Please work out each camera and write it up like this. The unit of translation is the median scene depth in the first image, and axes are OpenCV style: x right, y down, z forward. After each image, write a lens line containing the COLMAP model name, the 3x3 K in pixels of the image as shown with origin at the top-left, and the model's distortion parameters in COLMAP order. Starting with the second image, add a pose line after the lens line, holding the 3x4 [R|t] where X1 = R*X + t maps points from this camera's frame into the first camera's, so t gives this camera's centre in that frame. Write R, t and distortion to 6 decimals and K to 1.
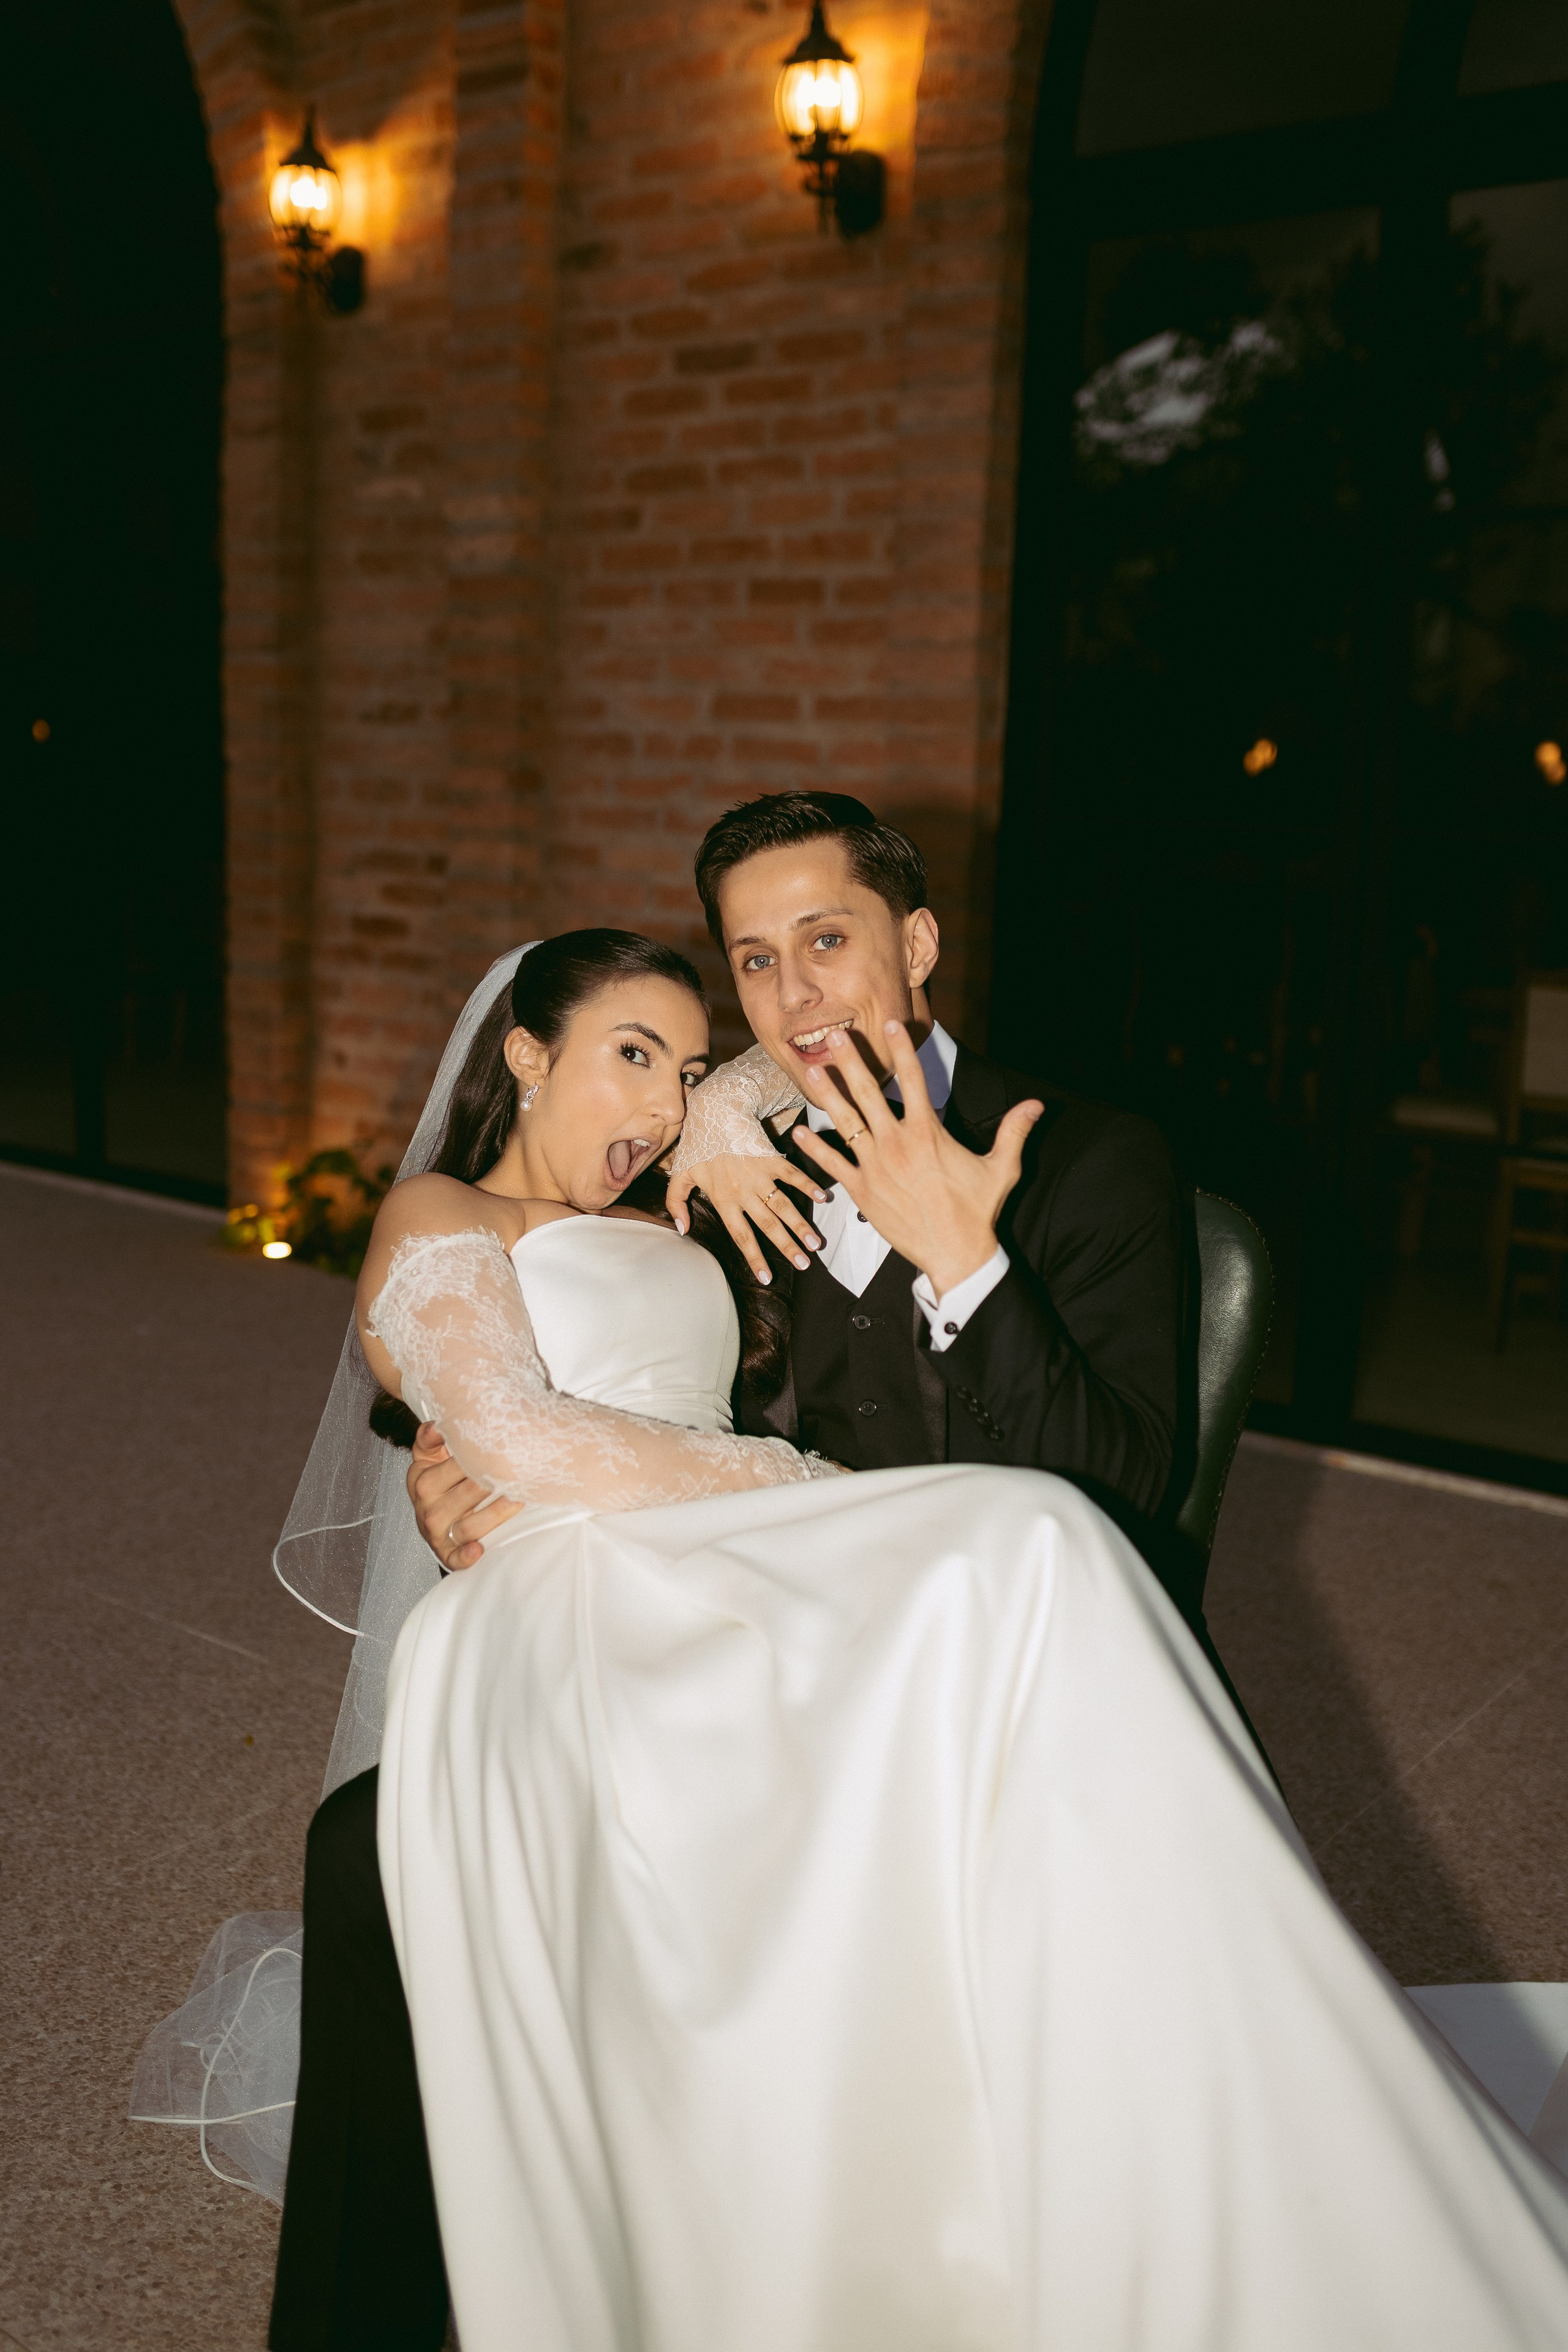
lens RADIAL K [[2170.0, 0, 784.0], [0, 2170.0, 1176.0], [0, 0, 1]] dist [0.000556, 0.013096]
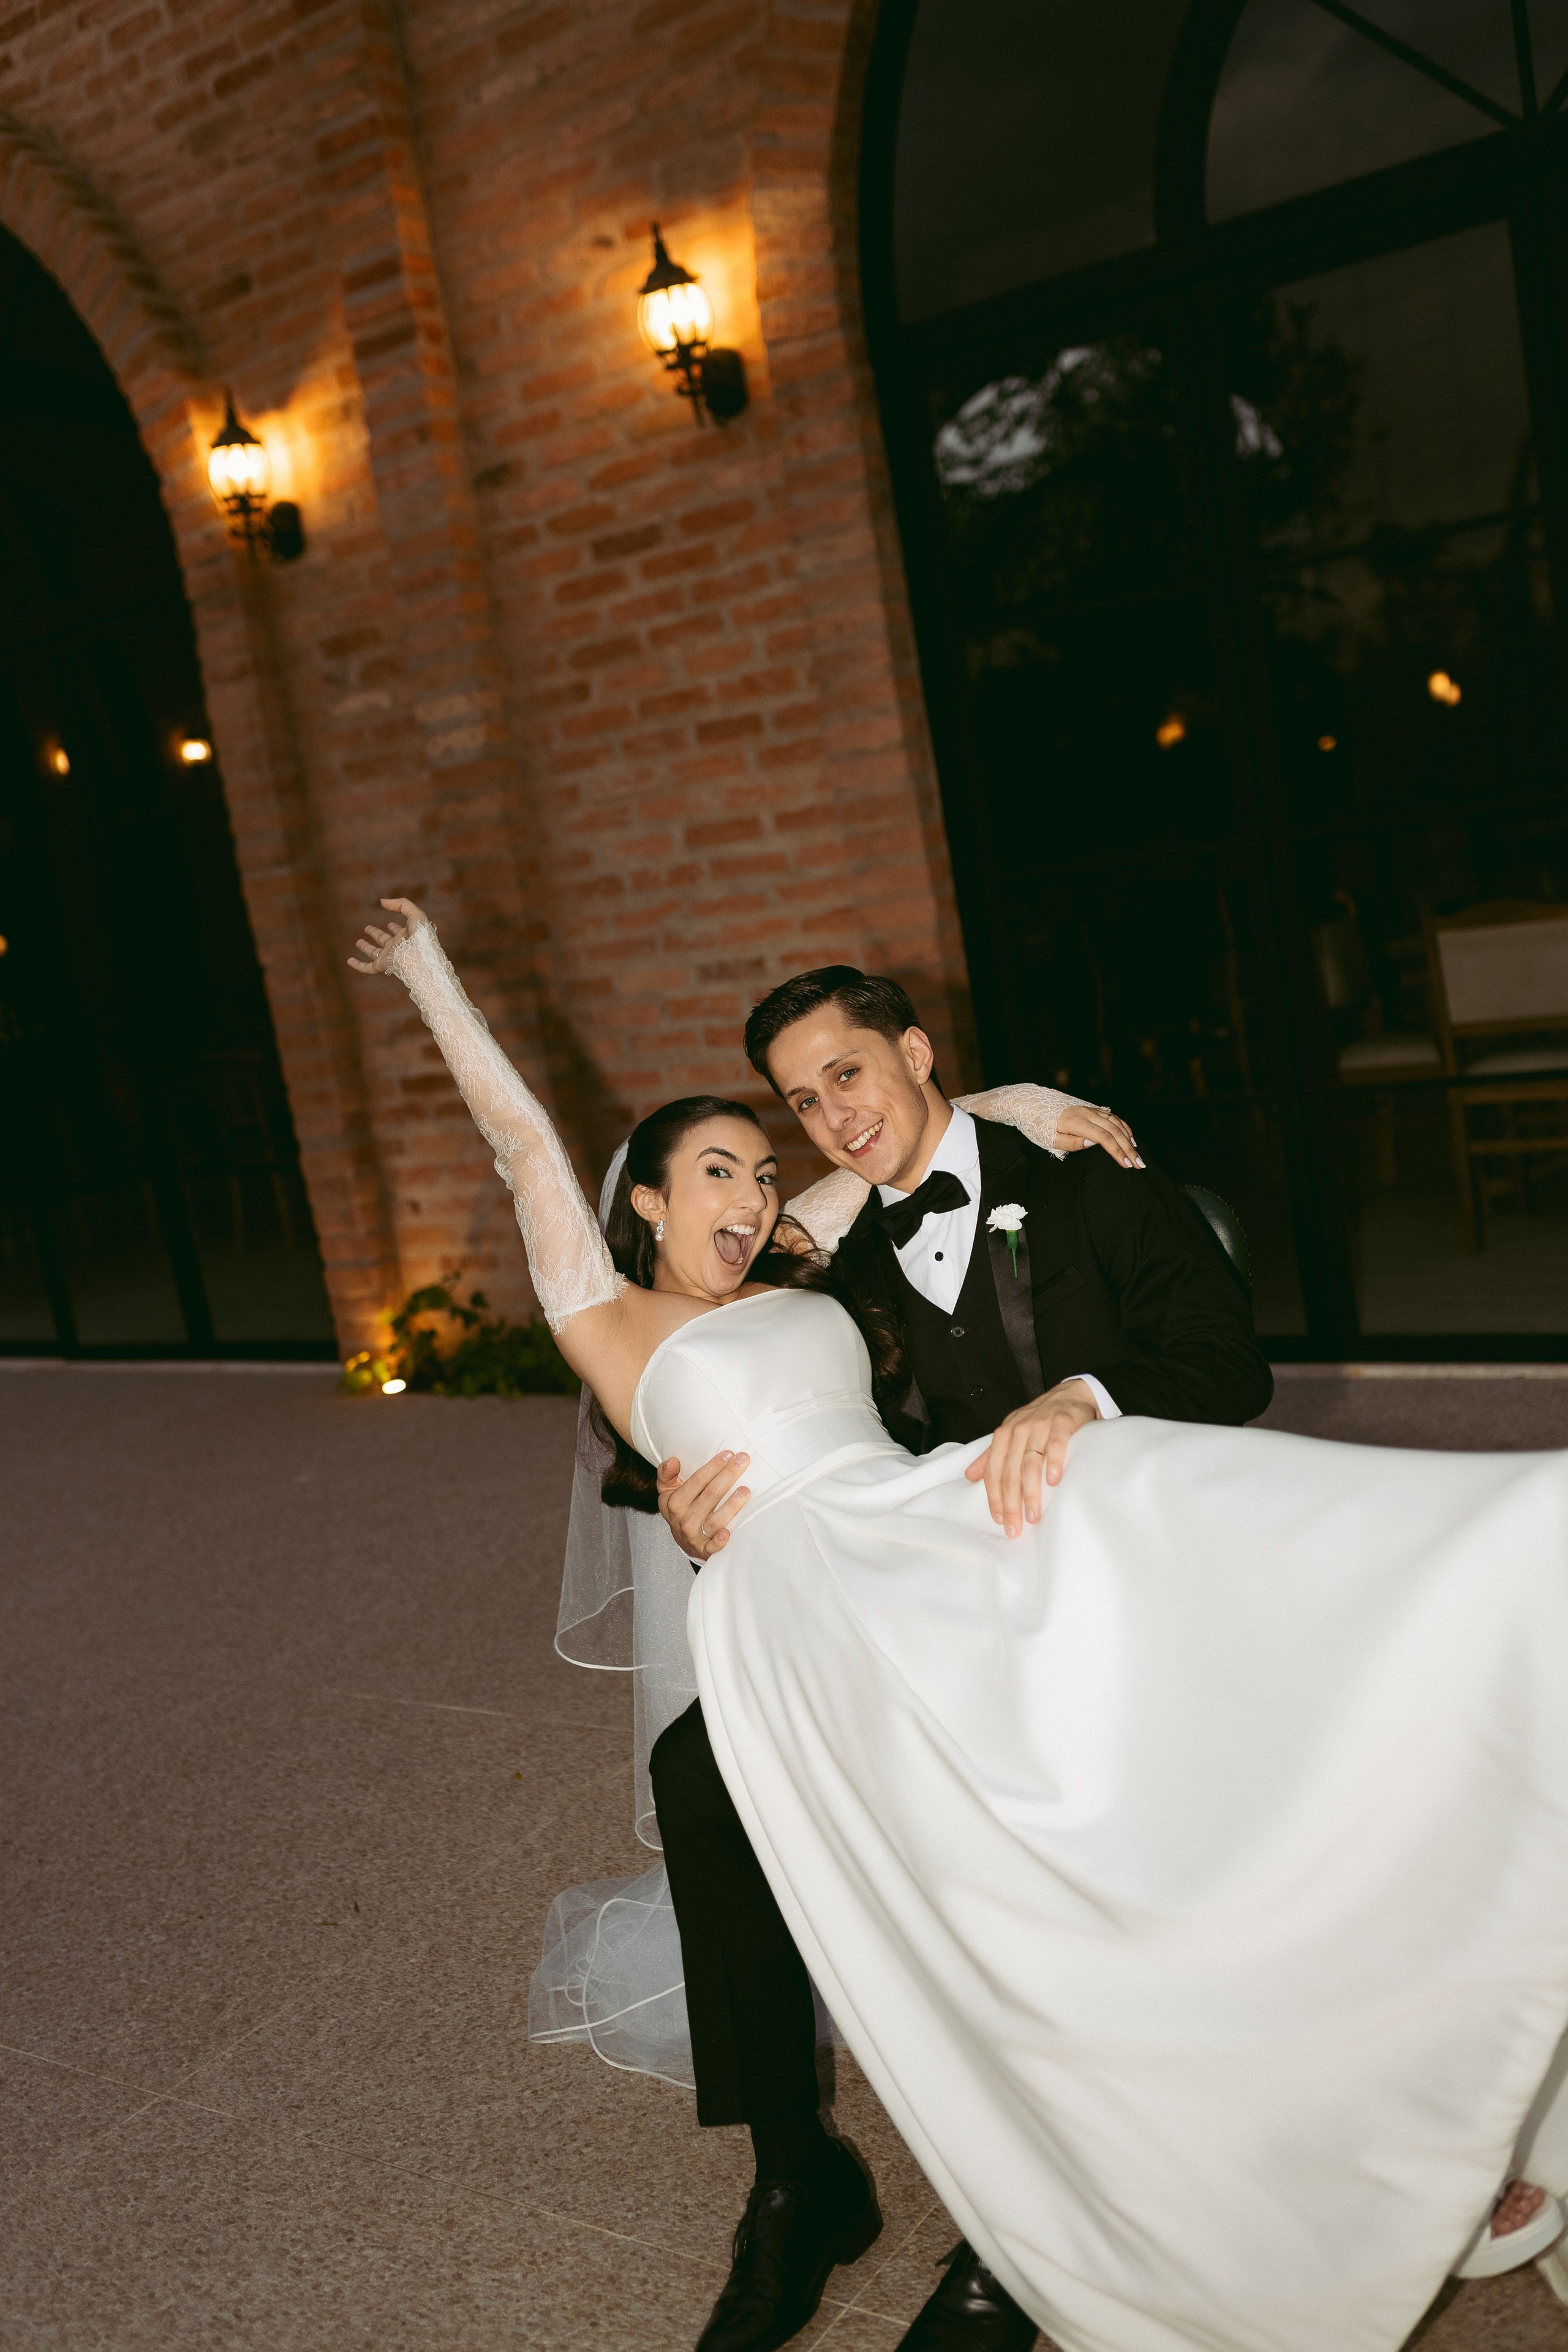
lens RADIAL K [[2140.9, 0, 809.6], [0, 2140.9, 1162.5], [0, 0, 1]] dist [0.005798, 0.004632]
pose [[0.978790, -0.204559, 0.011199, -0.016728], [0.204792, 0.978436, -0.026876, -0.006172], [-0.005460, 0.028599, 0.999576, -0.120004]]
